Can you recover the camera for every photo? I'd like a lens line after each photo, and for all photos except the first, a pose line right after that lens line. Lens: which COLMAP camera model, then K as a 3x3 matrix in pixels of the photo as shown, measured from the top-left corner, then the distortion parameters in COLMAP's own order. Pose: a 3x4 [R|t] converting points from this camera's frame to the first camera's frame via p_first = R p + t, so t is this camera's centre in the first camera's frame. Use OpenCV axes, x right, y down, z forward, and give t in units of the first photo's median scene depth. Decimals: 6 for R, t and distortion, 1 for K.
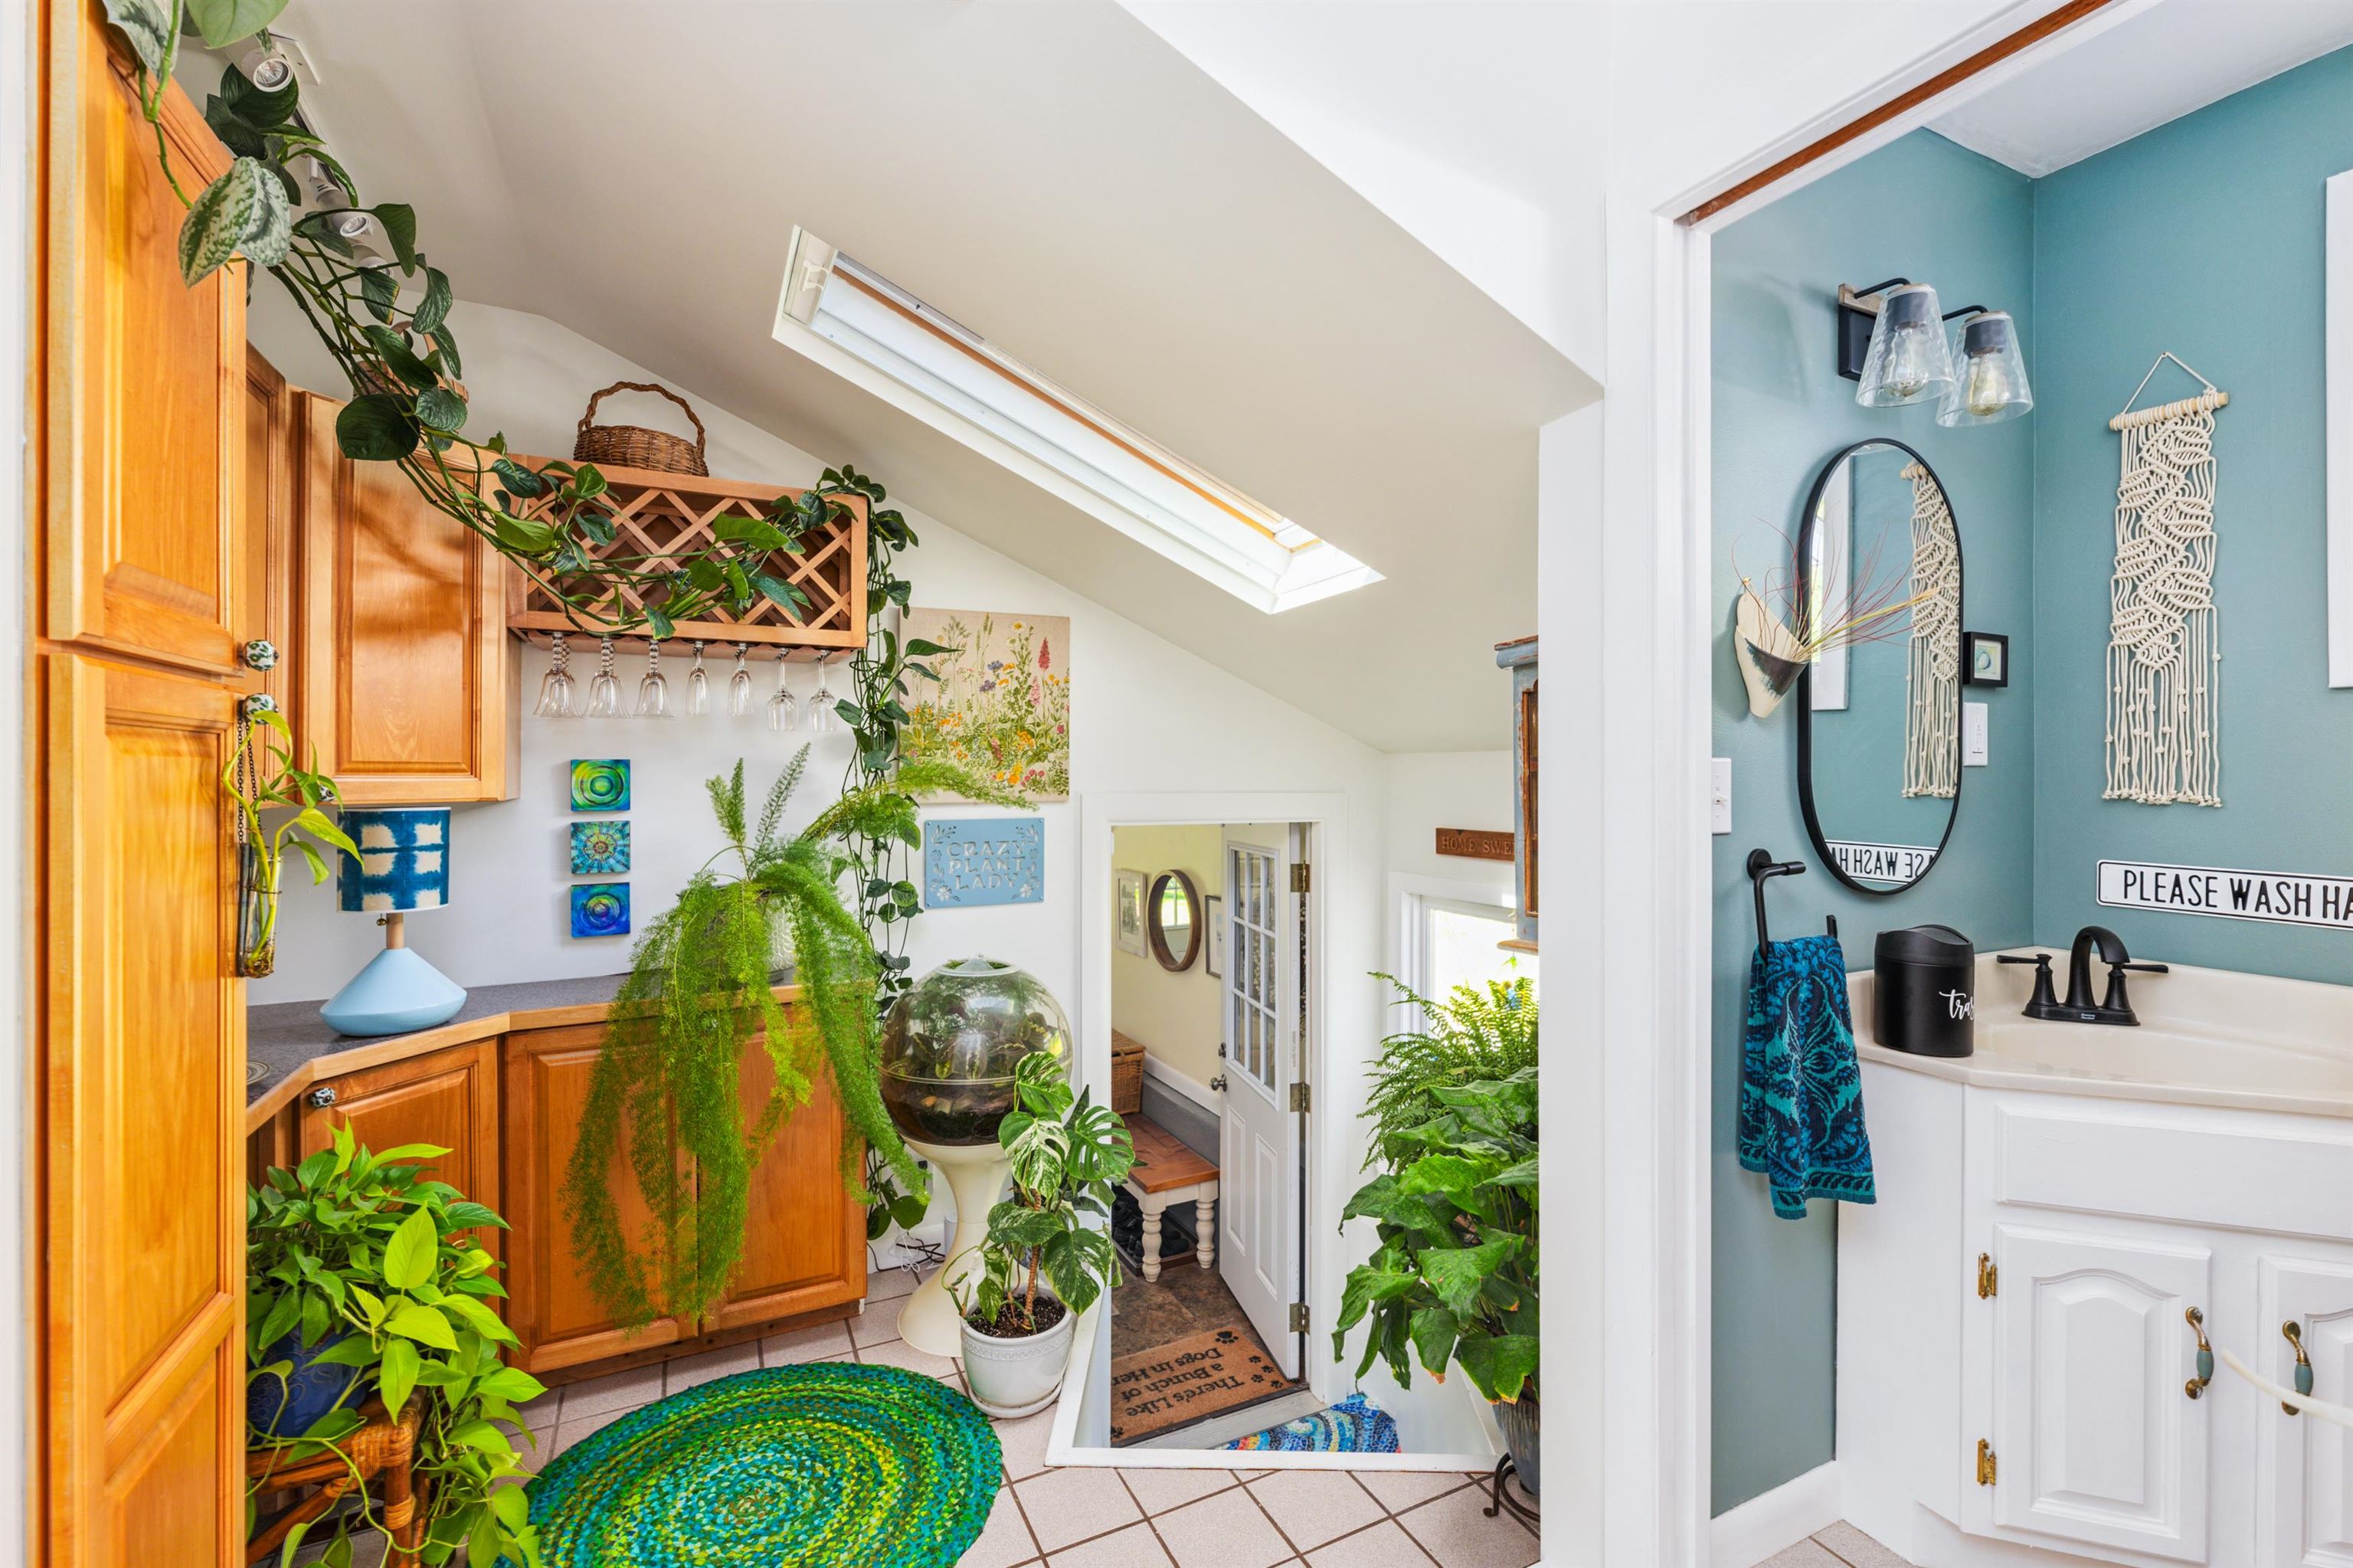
lens RADIAL K [[1034.6, 0, 1161.9], [0, 1034.6, 777.9], [0, 0, 1]] dist [0.003821, 0.000447]
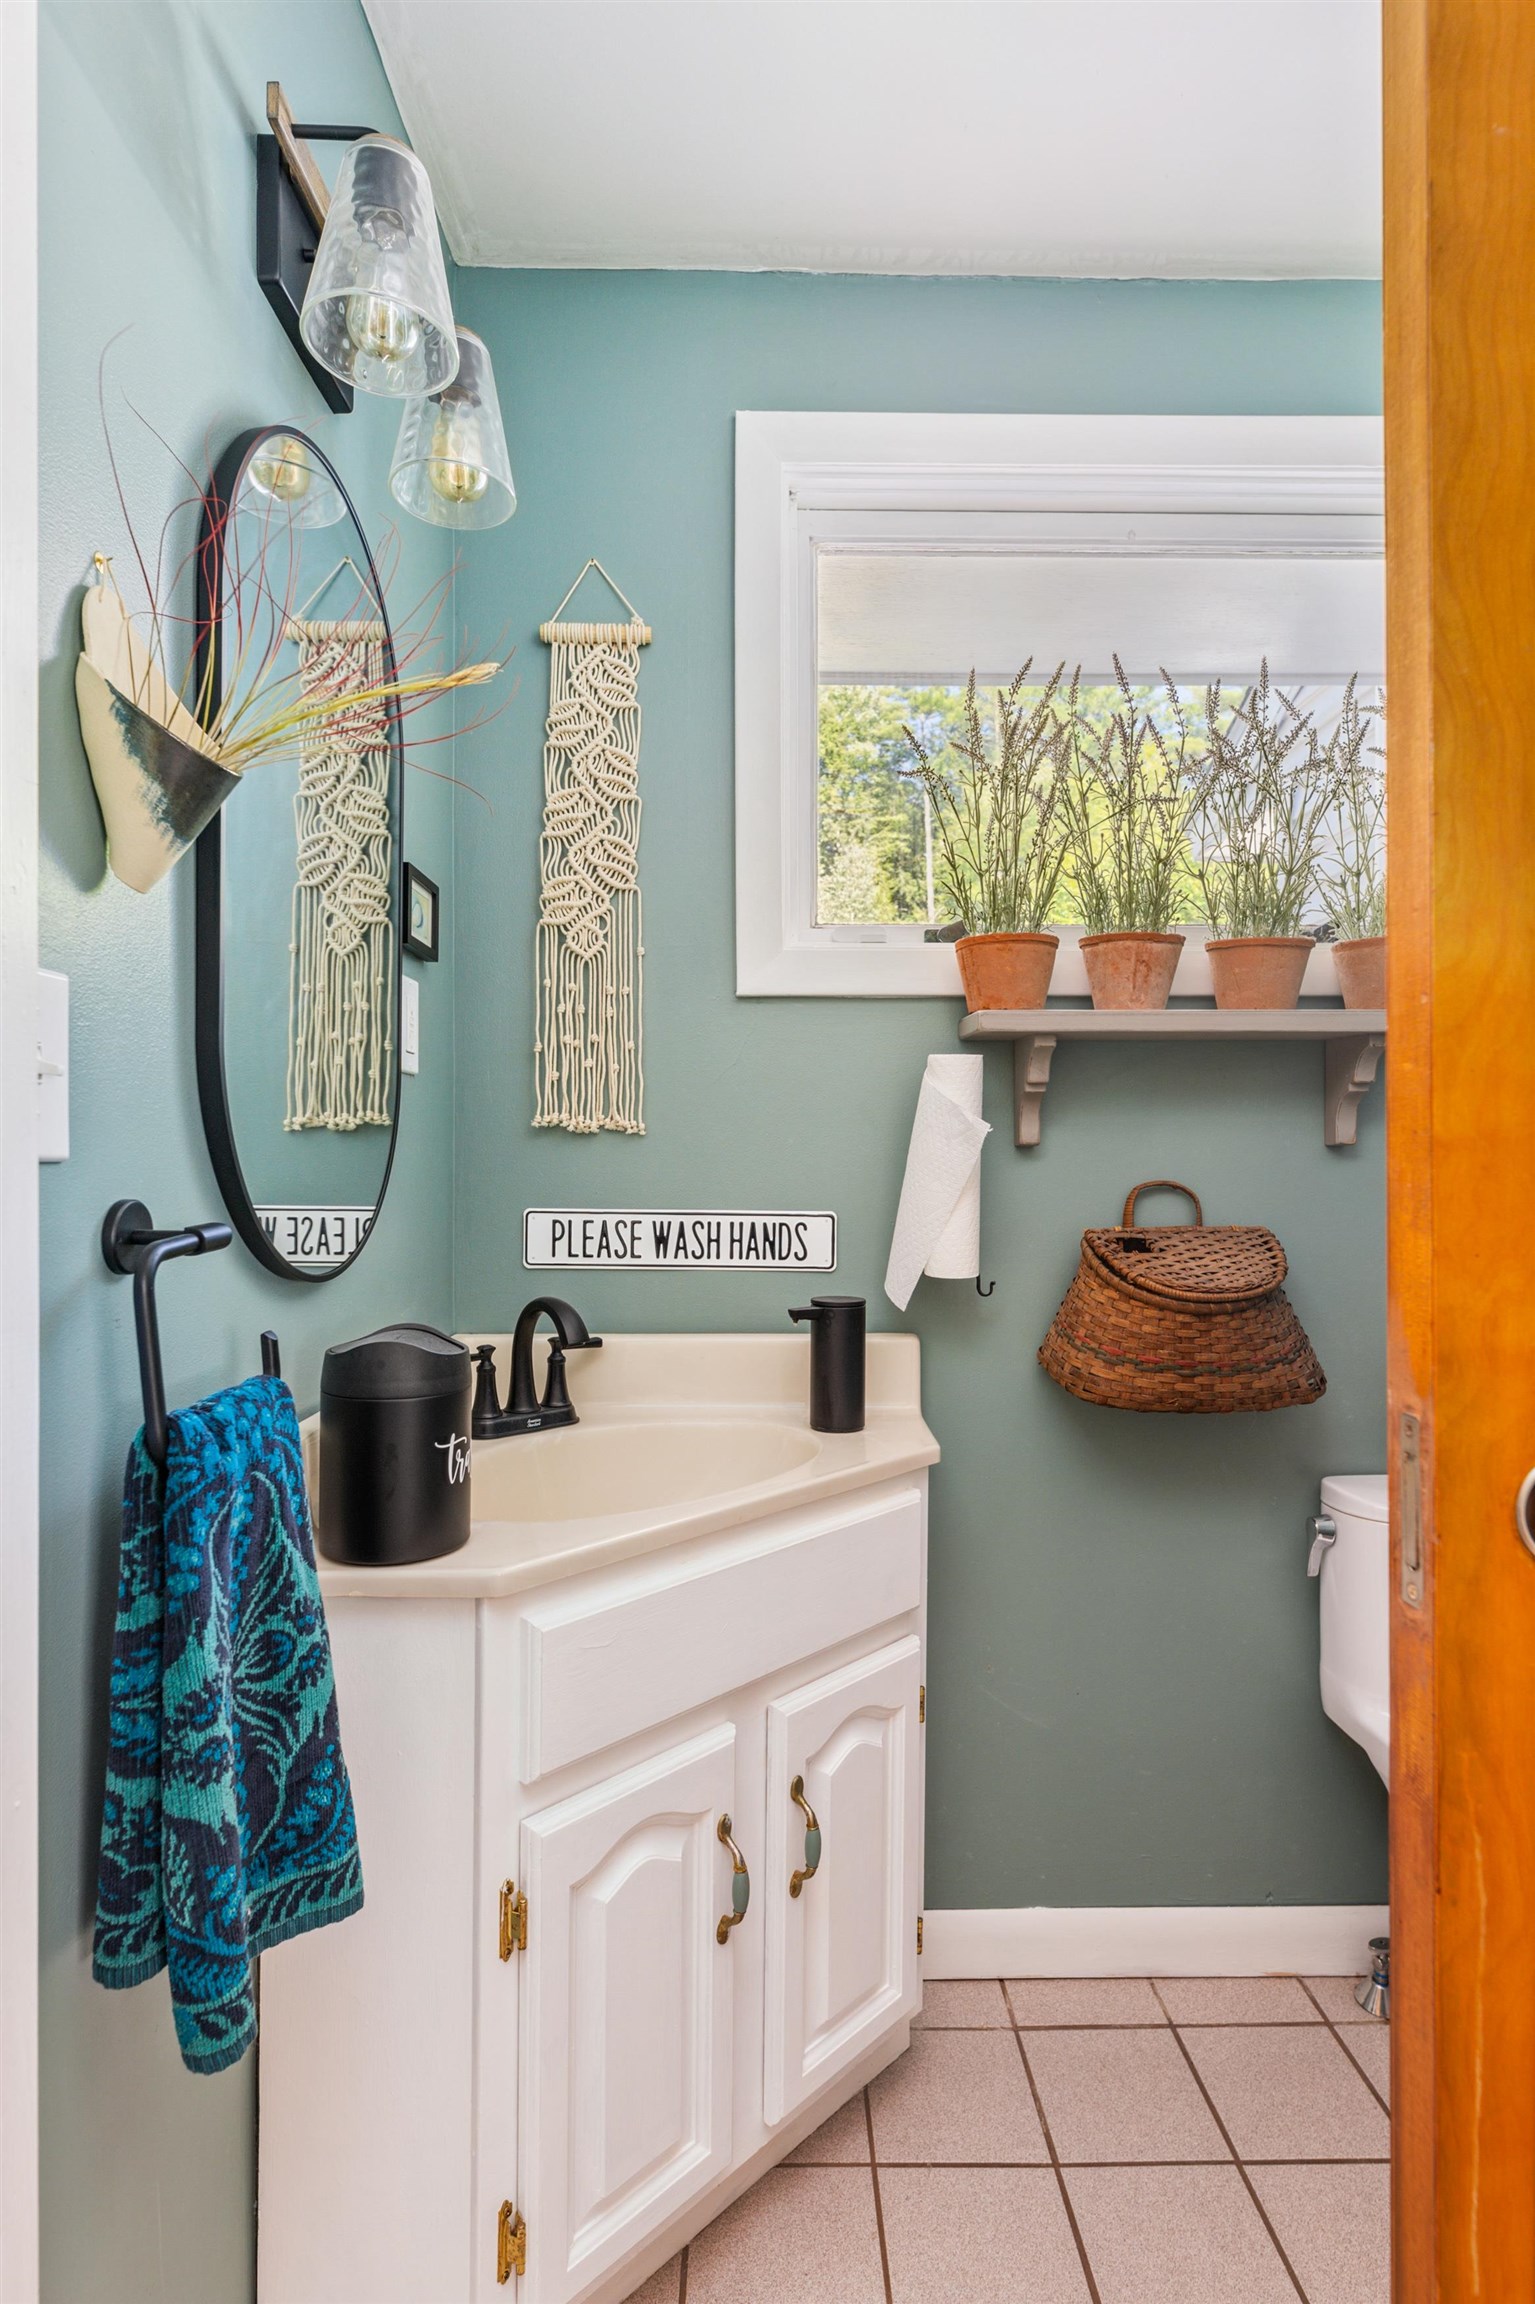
lens RADIAL K [[1105.0, 0, 744.2], [0, 1105.0, 1160.6], [0, 0, 1]] dist [-0.001111, -0.001549]
pose [[0.418463, 0.005092, 0.908220, 0.266627], [0.007210, 0.999934, -0.008928, 0.057888], [-0.908205, 0.010285, 0.418399, 0.575955]]
